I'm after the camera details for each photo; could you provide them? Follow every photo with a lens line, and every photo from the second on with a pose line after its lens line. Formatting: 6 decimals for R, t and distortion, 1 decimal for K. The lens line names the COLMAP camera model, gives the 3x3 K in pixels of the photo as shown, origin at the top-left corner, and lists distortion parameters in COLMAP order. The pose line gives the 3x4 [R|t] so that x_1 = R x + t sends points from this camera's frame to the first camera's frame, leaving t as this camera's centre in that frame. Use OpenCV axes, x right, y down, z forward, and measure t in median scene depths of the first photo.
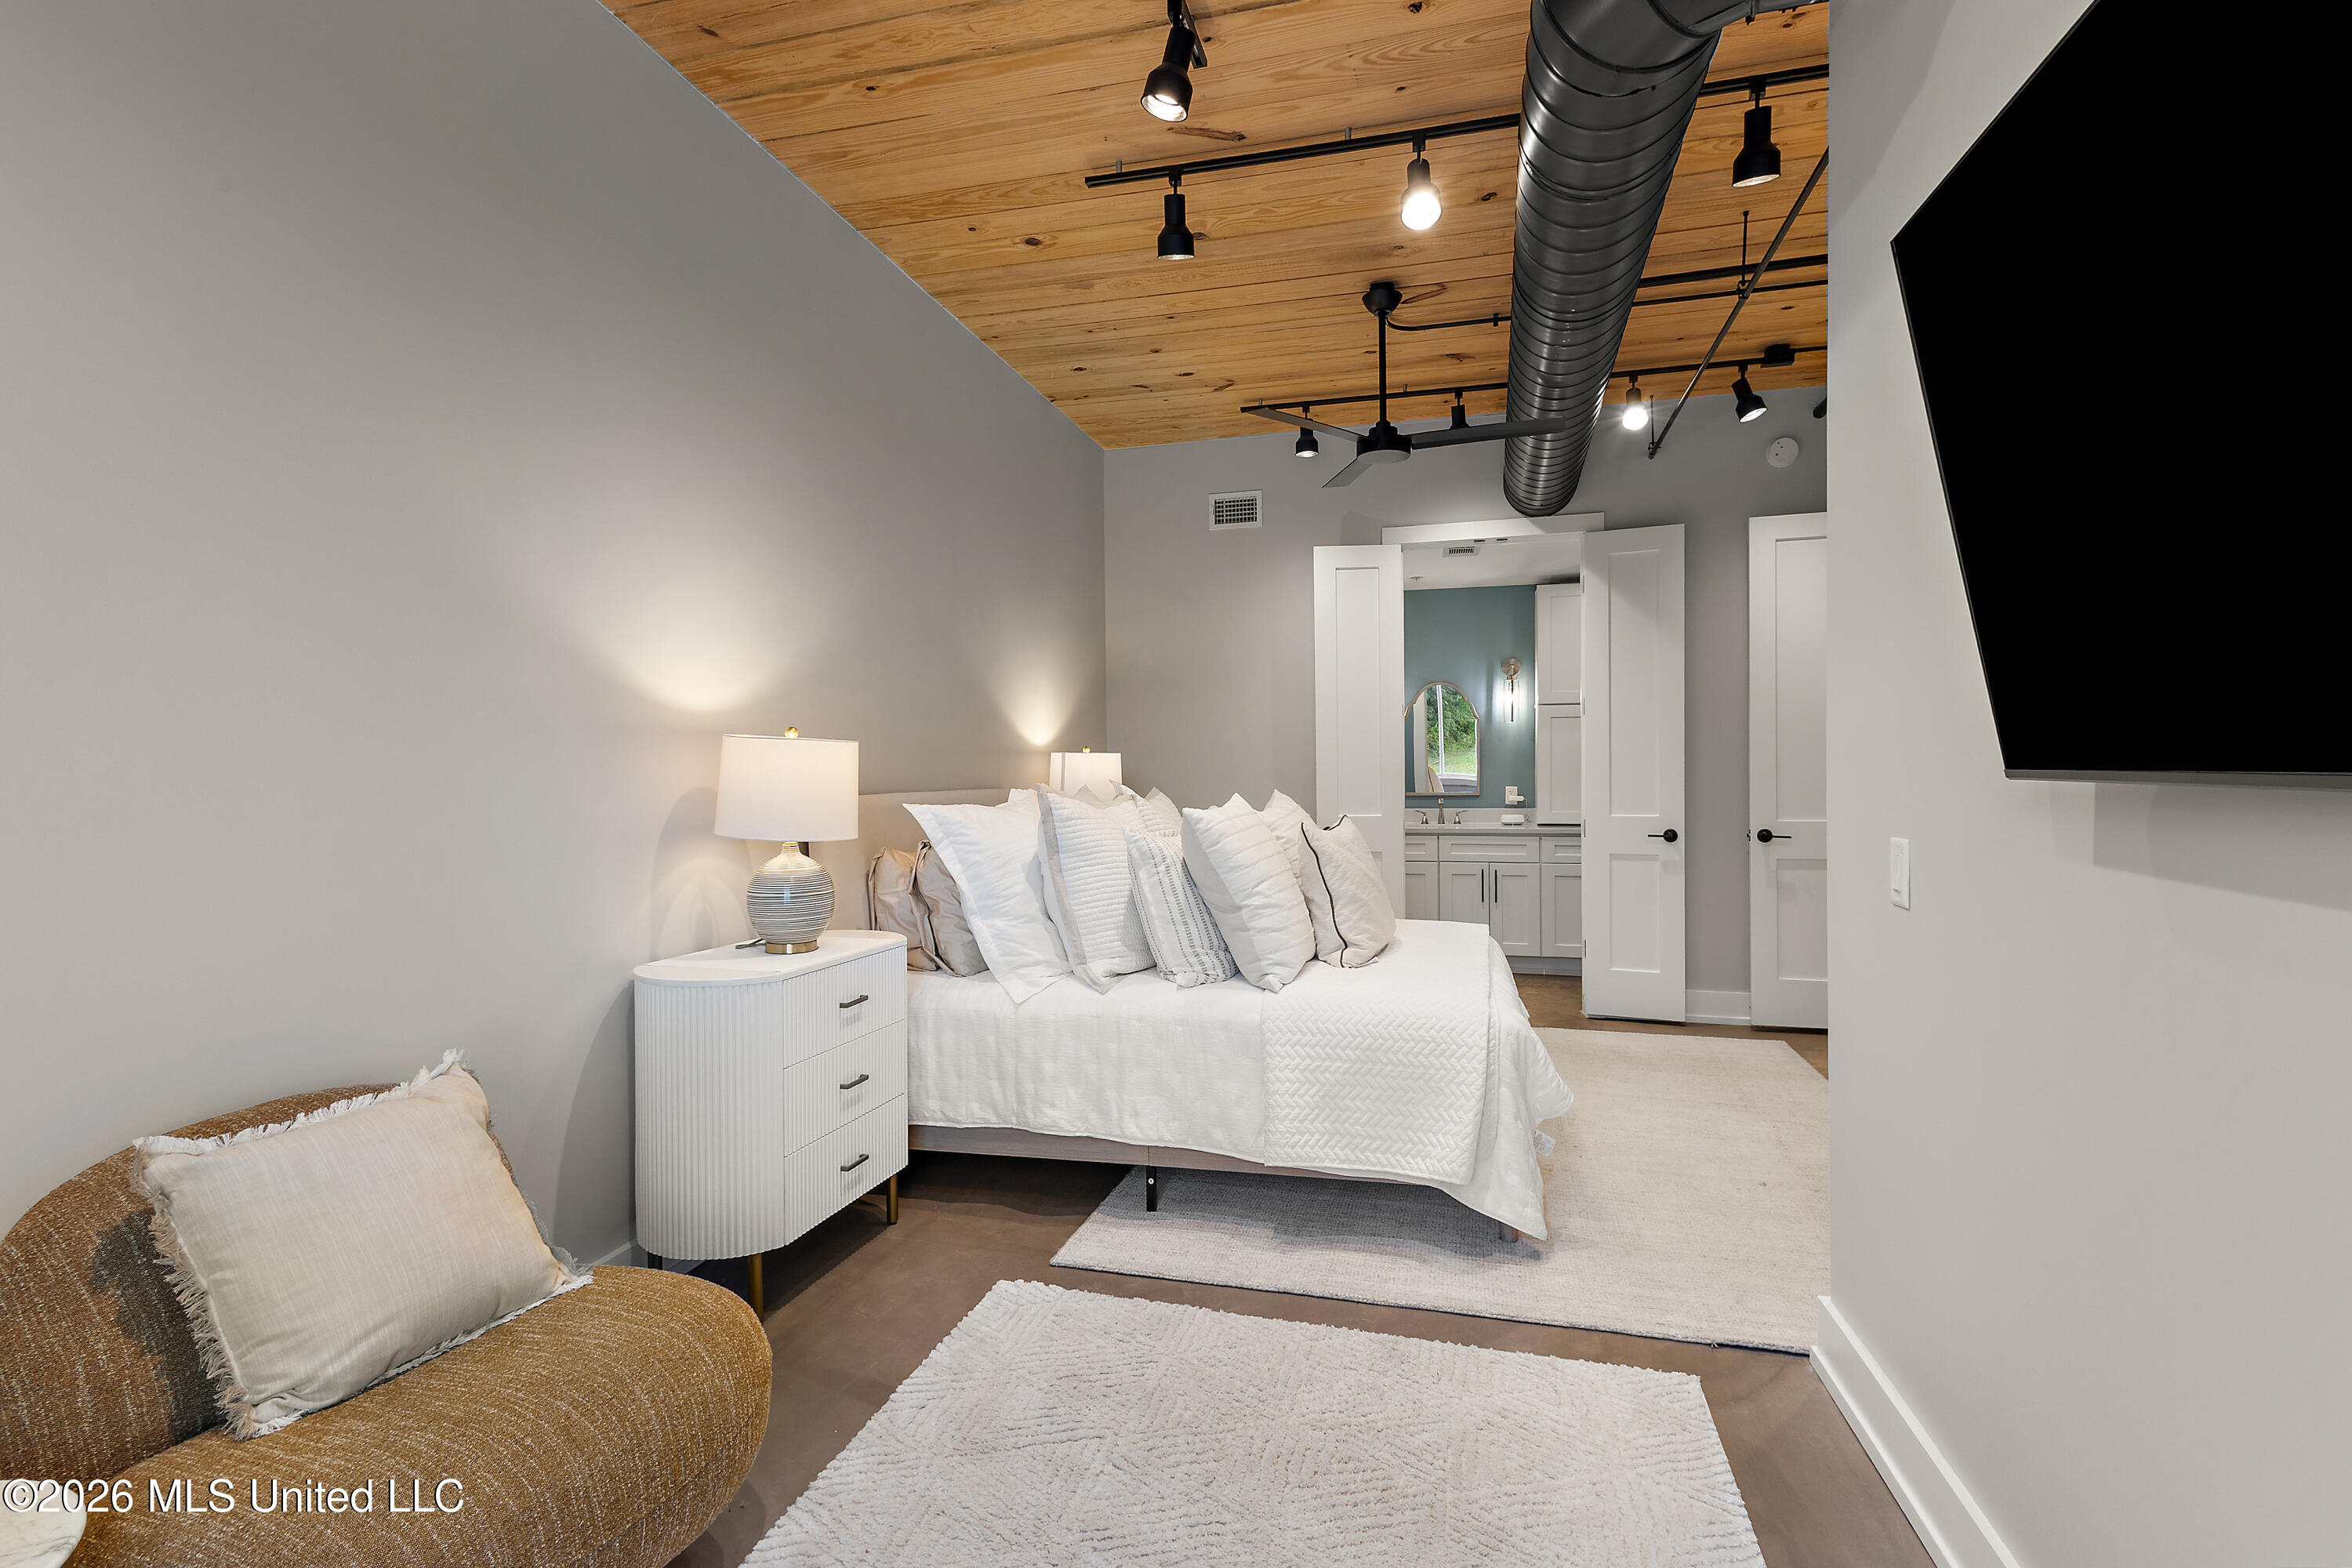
lens RADIAL K [[1094.2, 0, 1186.9], [0, 1094.2, 791.6], [0, 0, 1]] dist [0.004210, -0.000090]
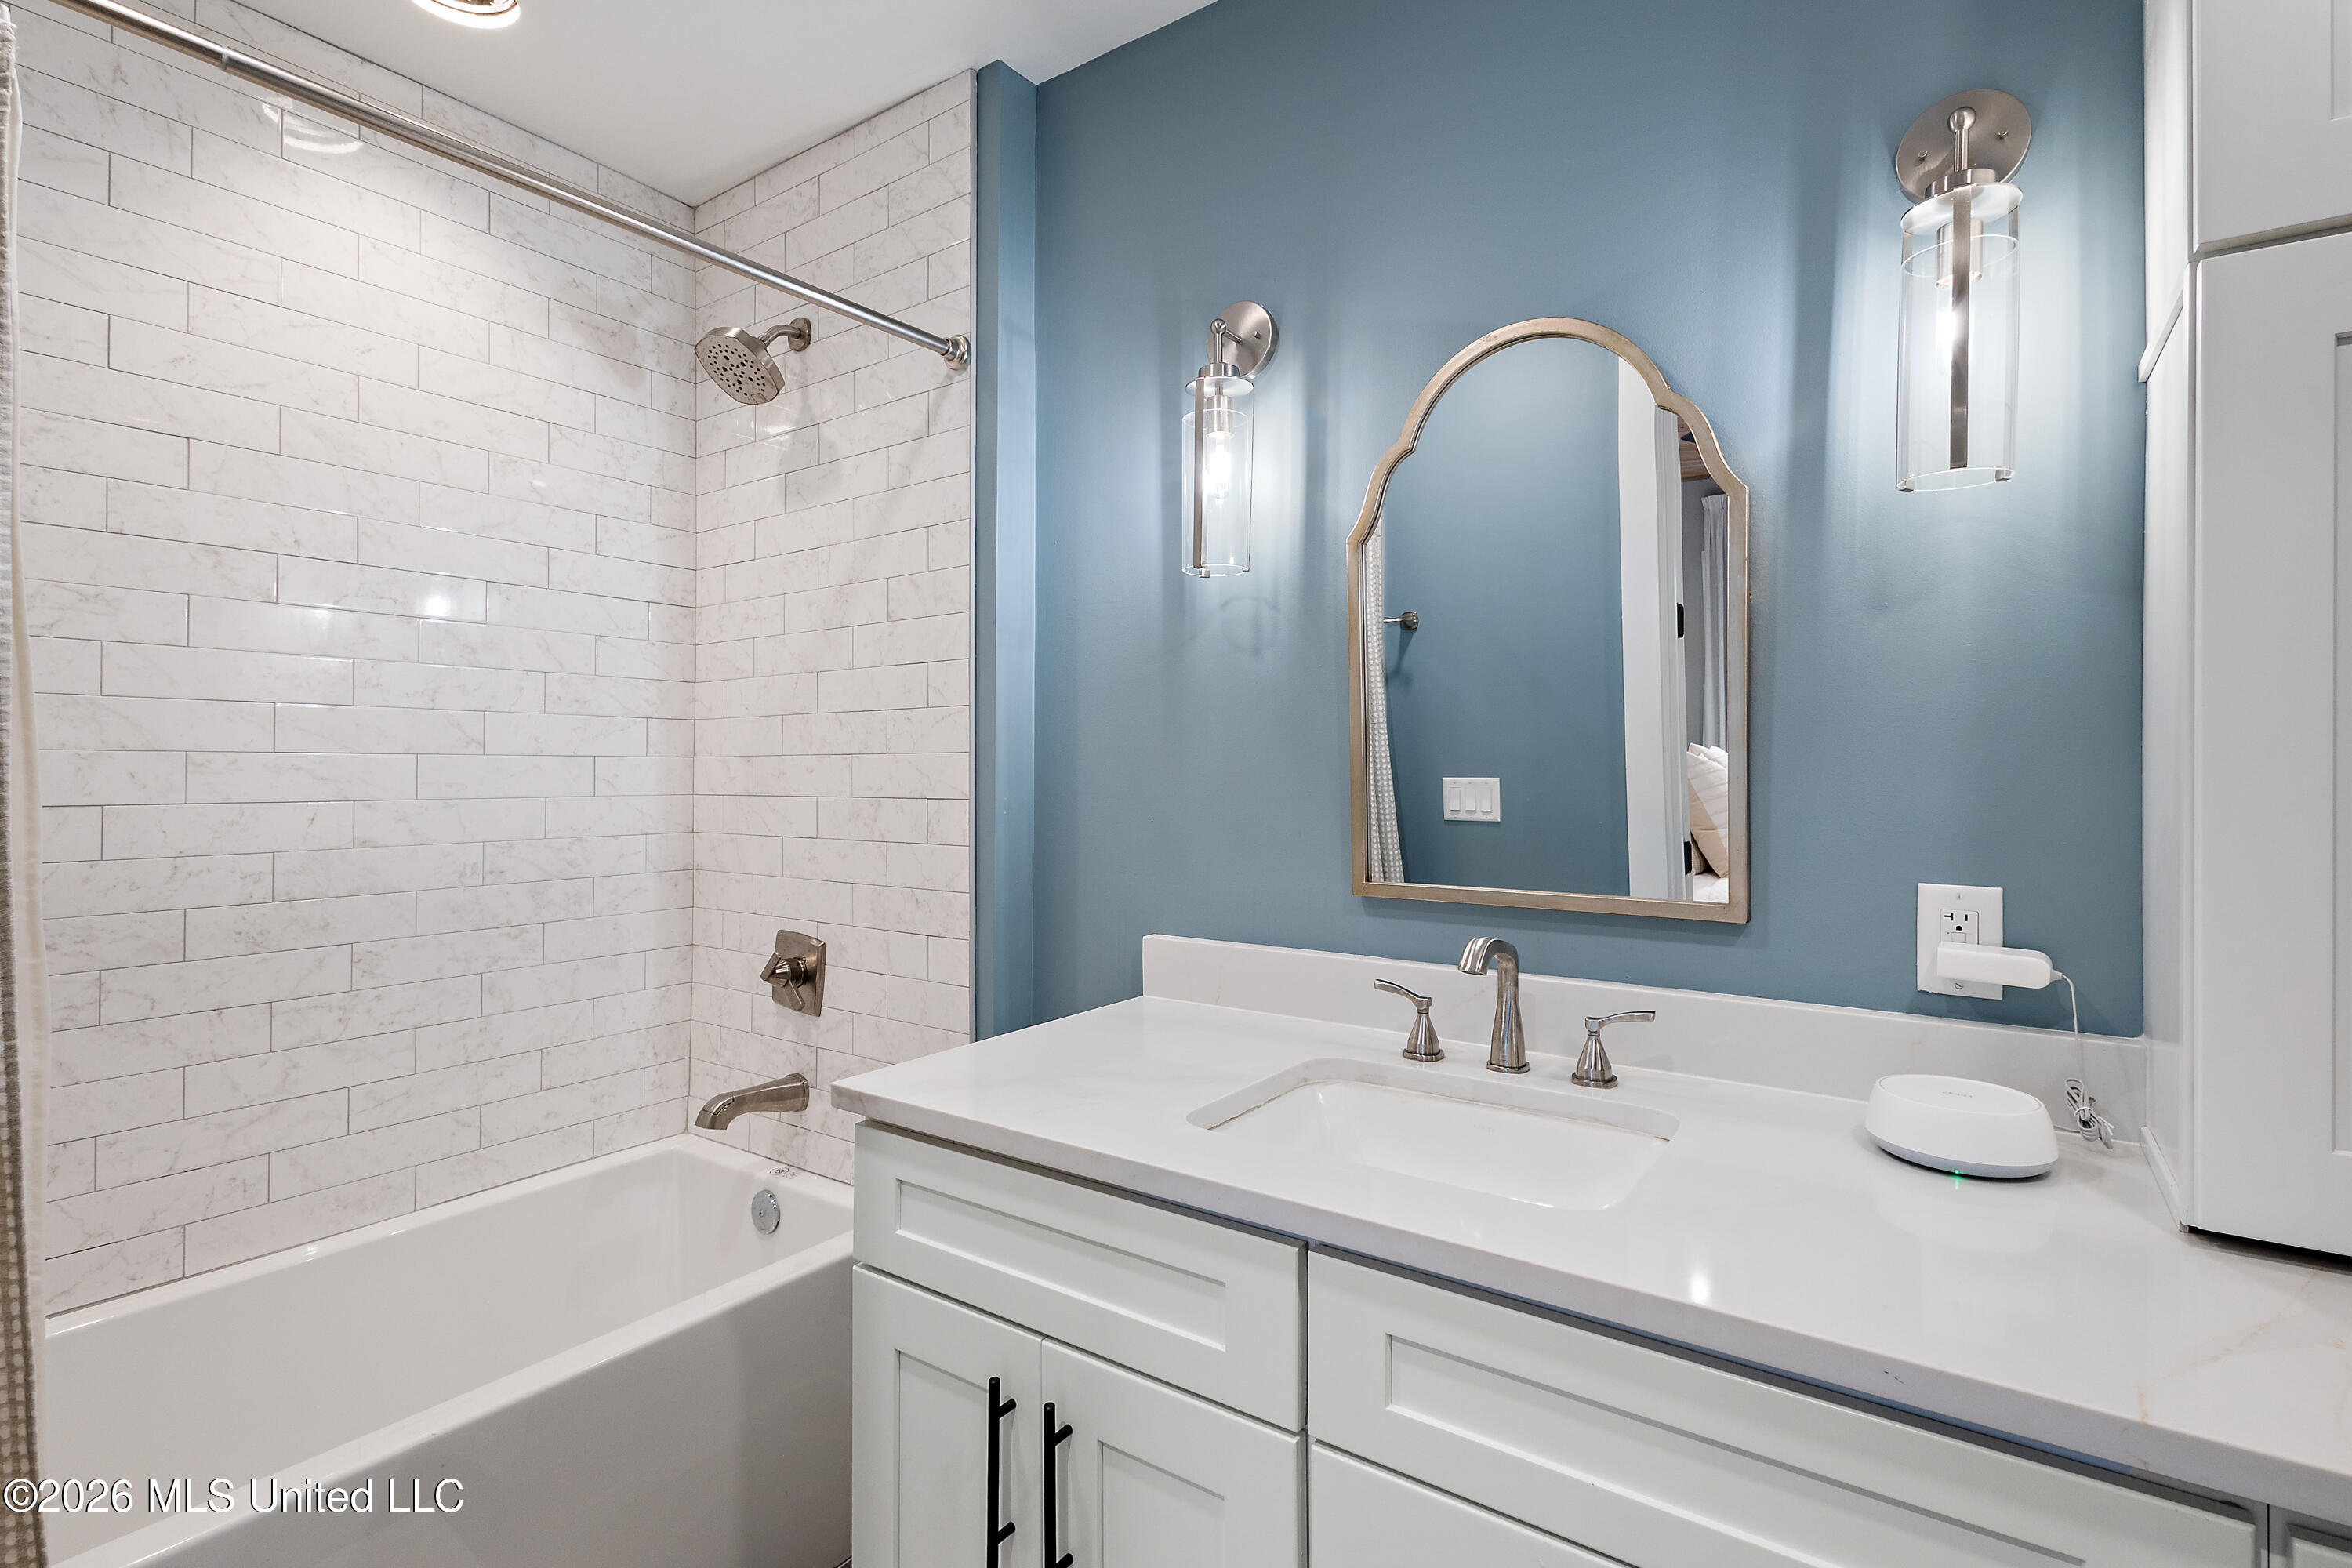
lens RADIAL K [[1117.2, 0, 1173.9], [0, 1117.2, 778.8], [0, 0, 1]] dist [0.009765, -0.000281]
pose [[0.931593, 0.007320, -0.363428, 0.271118], [-0.014716, 0.999737, -0.017586, -0.017615], [0.363204, 0.021732, 0.931456, 0.875741]]
